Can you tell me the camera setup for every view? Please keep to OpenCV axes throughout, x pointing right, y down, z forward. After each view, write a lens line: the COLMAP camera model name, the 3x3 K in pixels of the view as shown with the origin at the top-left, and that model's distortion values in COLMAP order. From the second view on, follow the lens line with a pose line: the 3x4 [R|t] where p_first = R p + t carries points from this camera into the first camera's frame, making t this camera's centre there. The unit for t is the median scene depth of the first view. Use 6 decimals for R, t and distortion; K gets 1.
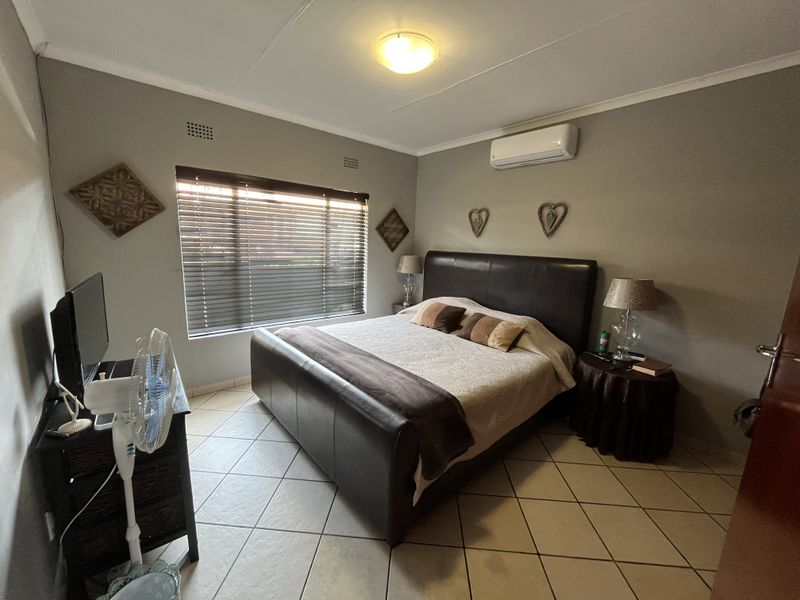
lens RADIAL K [[323.7, 0, 400.0], [0, 323.7, 300.0], [0, 0, 1]] dist [-0.000739, -0.000149]
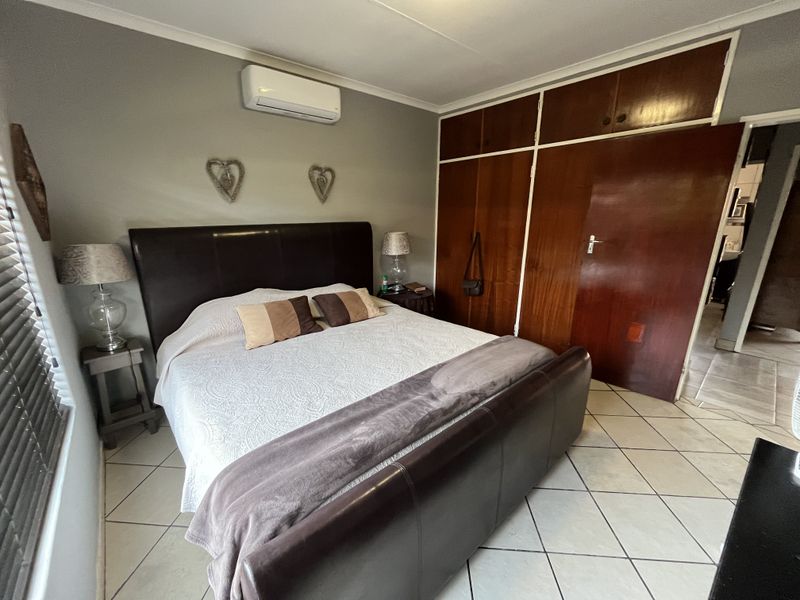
lens RADIAL K [[323.7, 0, 400.0], [0, 323.7, 300.0], [0, 0, 1]] dist [-0.000739, -0.000149]
pose [[0.009440, -0.292637, 0.956177, -0.587586], [0.186940, 0.939878, 0.285803, -0.156083], [-0.982326, 0.176050, 0.063578, 0.776973]]
